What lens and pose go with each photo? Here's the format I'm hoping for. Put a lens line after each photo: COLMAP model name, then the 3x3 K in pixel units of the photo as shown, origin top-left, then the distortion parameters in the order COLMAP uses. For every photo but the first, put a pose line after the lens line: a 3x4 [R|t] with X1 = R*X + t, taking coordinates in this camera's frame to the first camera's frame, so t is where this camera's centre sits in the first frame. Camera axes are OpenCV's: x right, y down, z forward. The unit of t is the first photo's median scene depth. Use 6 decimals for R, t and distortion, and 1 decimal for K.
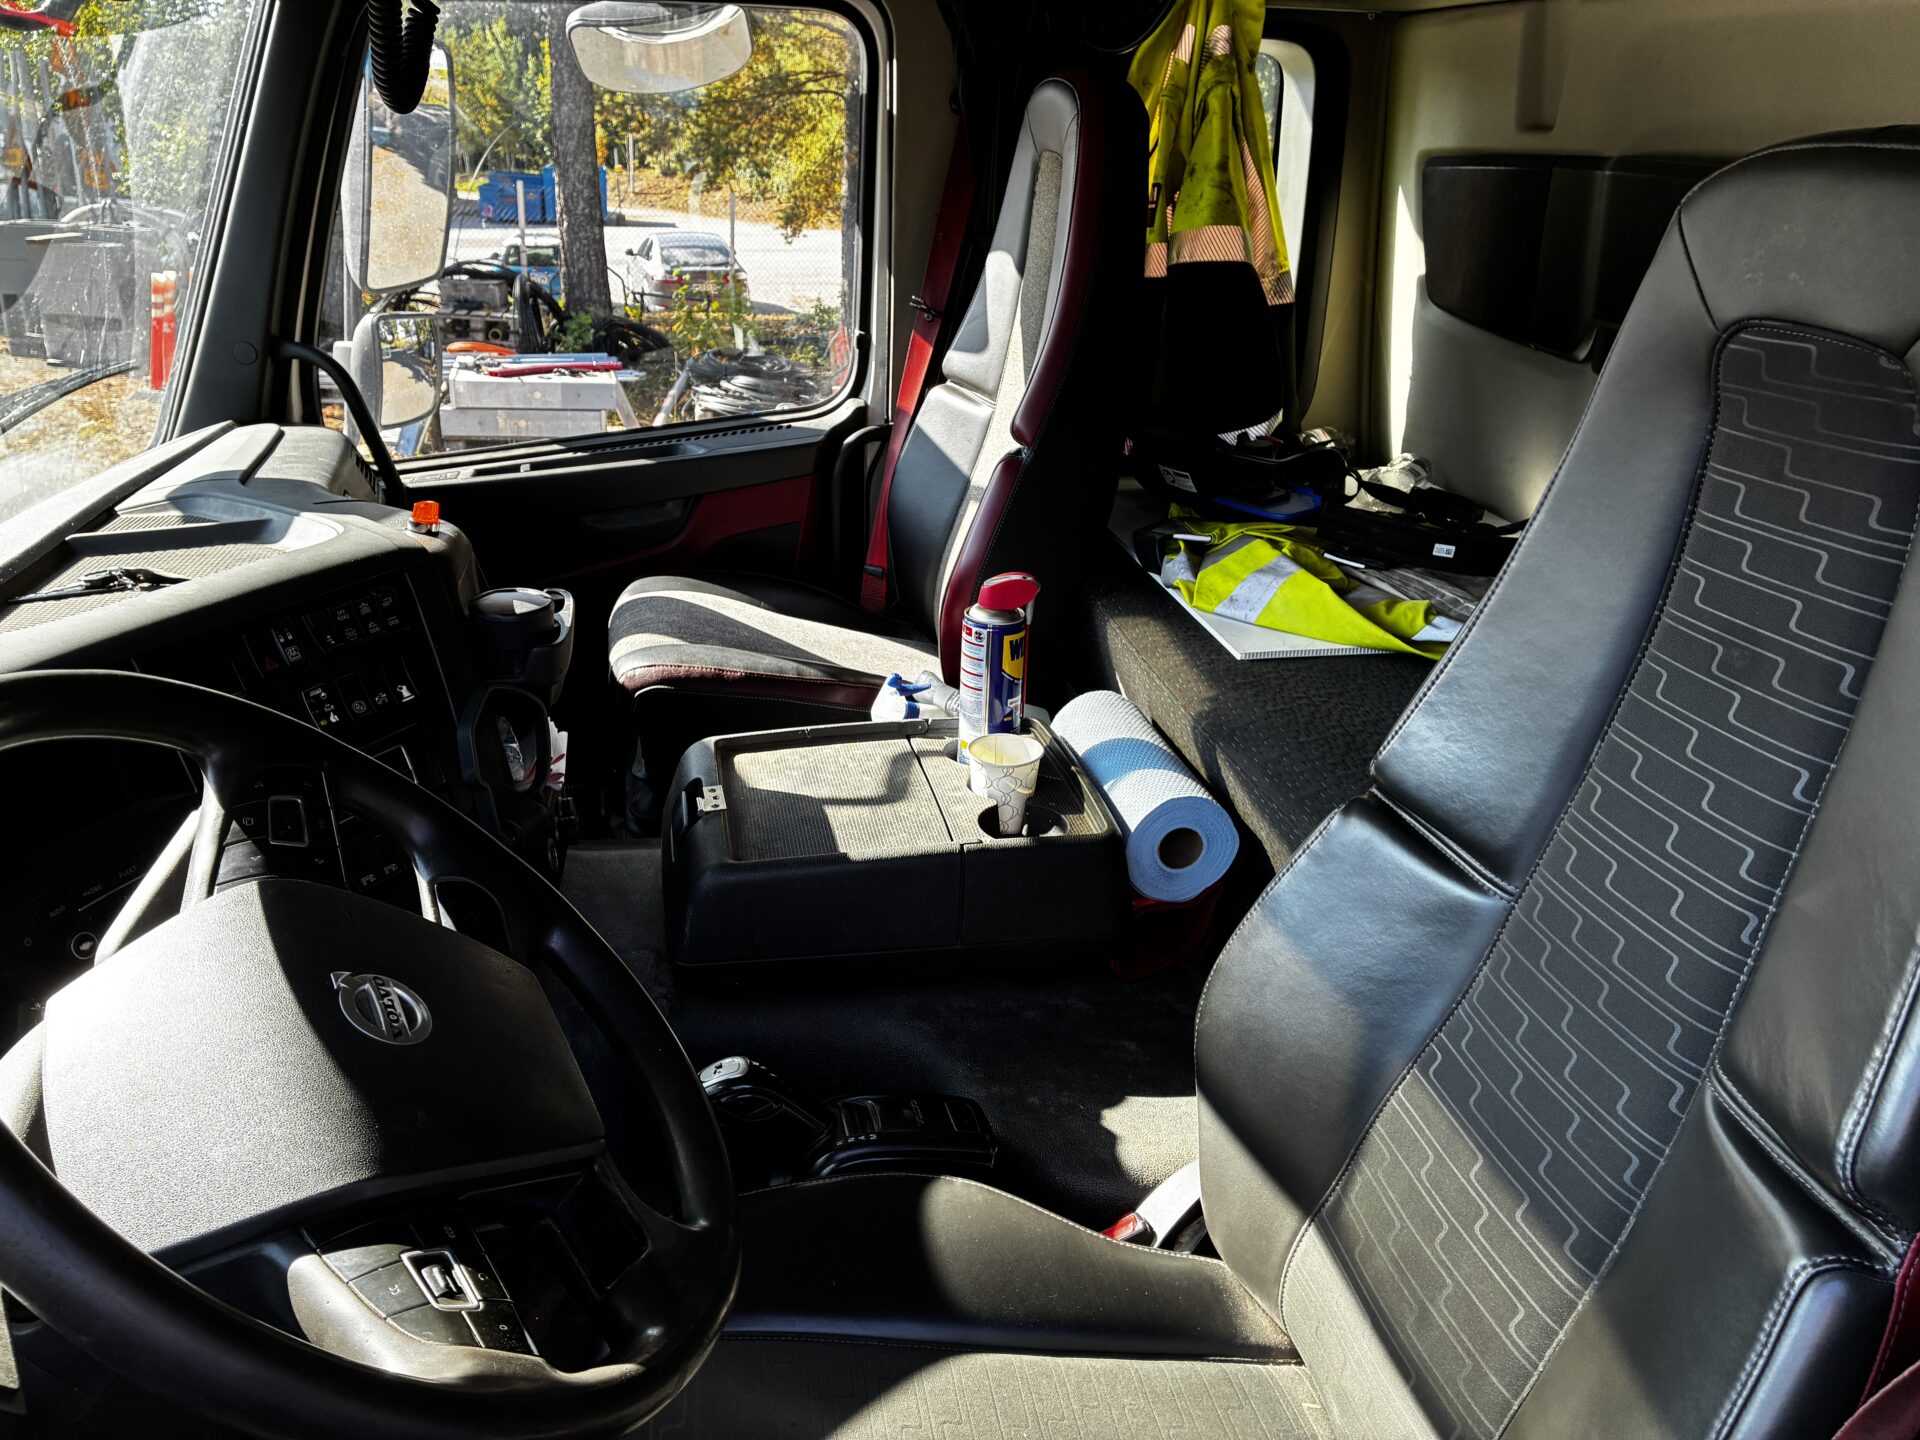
lens RADIAL K [[1463.1, 0, 961.5], [0, 1463.1, 713.0], [0, 0, 1]] dist [0.070987, -0.085618]
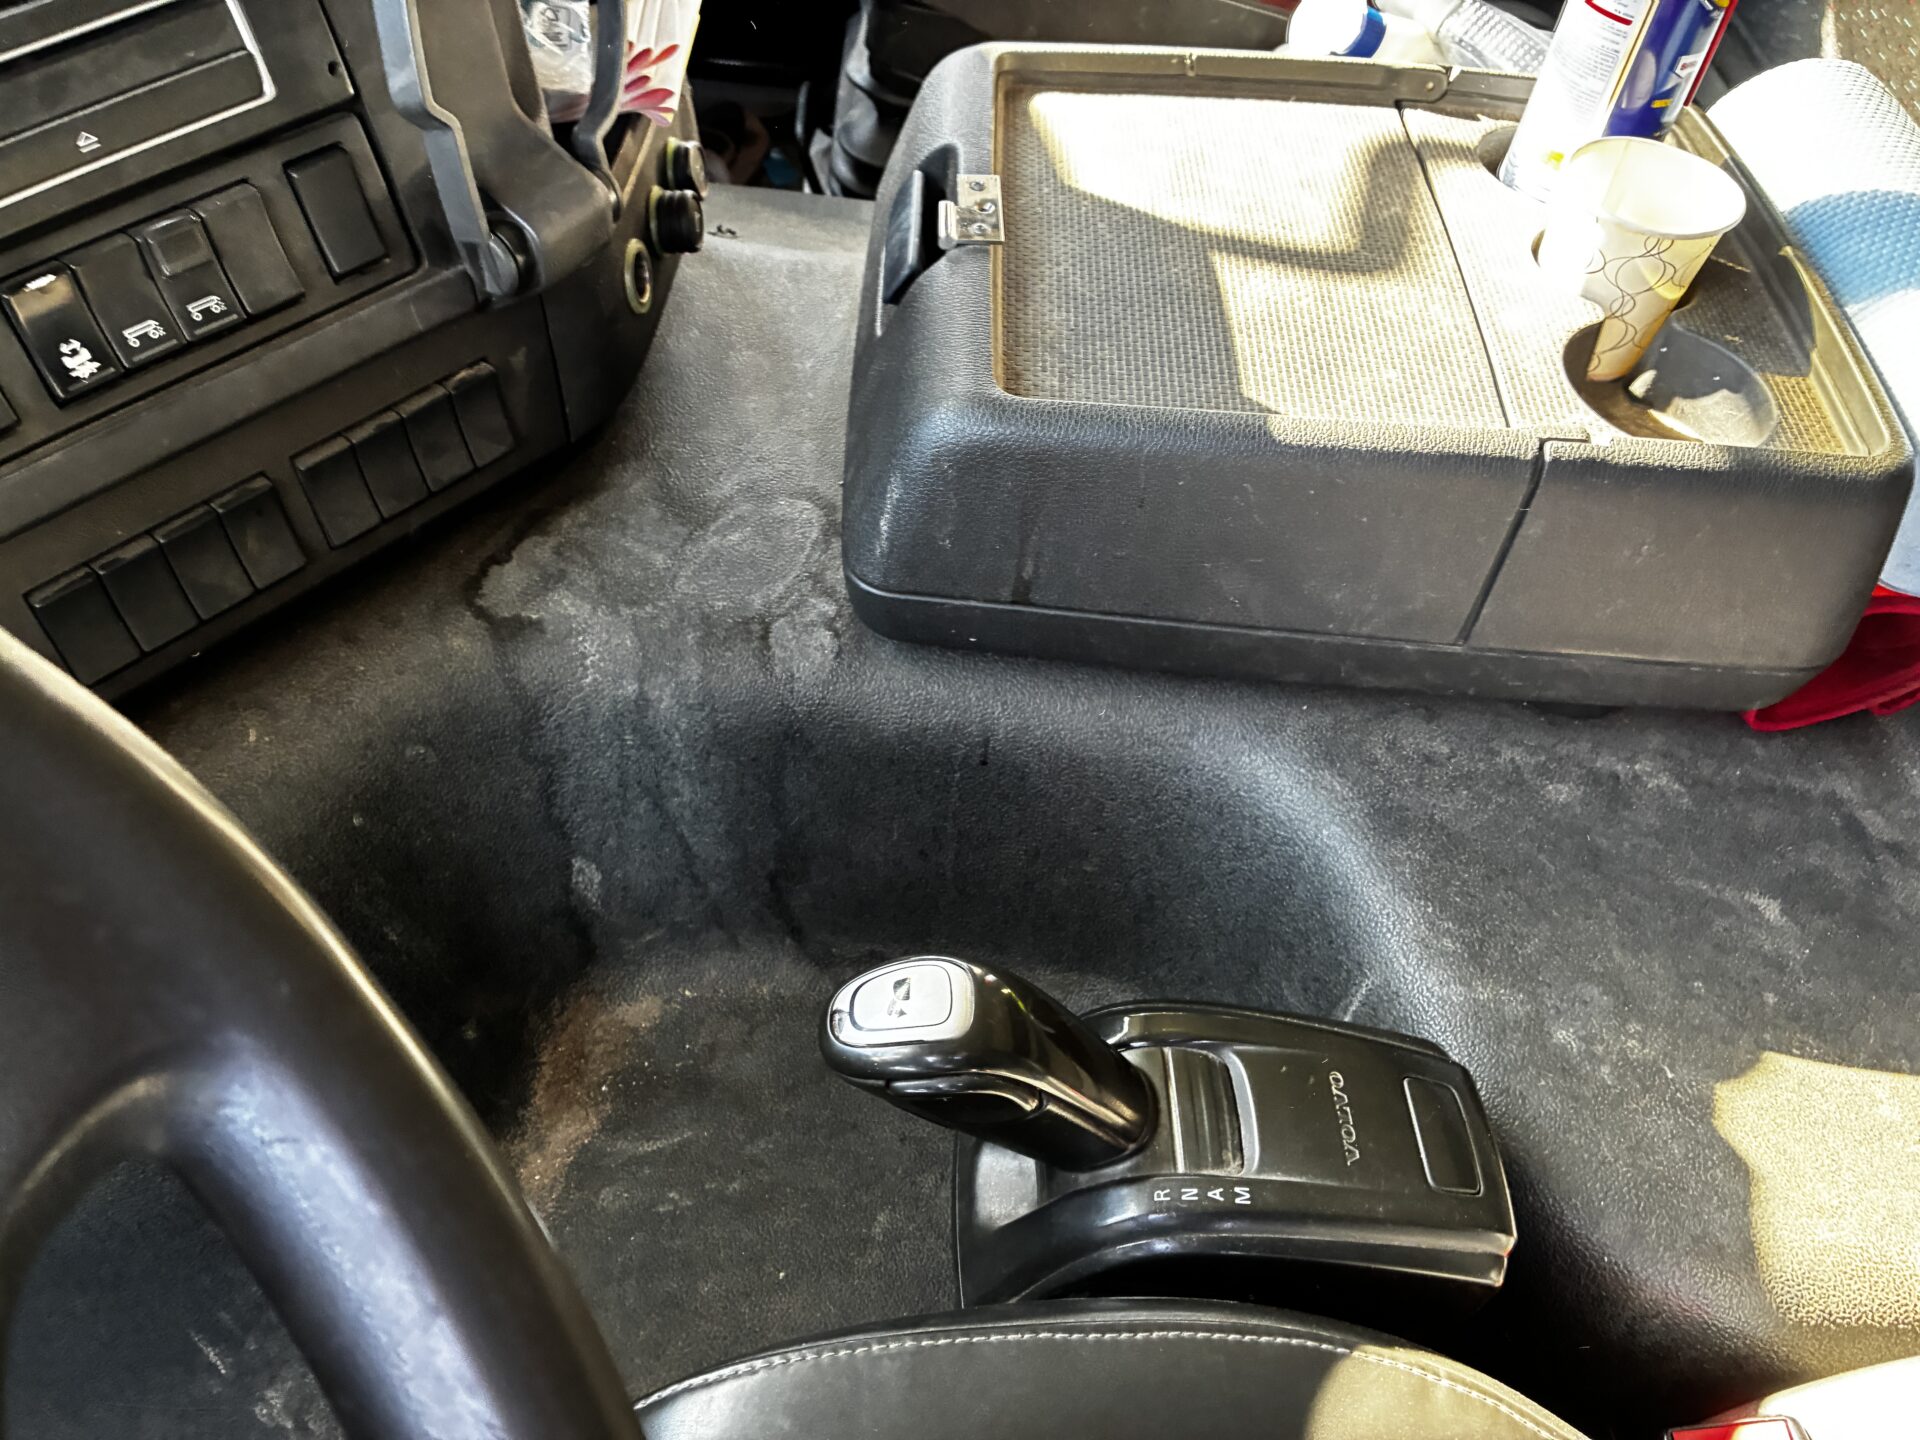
lens RADIAL K [[1425.1, 0, 960.0], [0, 1425.1, 720.0], [0, 0, 1]] dist [0.055051, -0.067964]
pose [[0.974588, 0.199516, -0.101846, -0.097487], [-0.129716, 0.873322, 0.469556, -0.010421], [0.182628, -0.444412, 0.877009, 0.538894]]
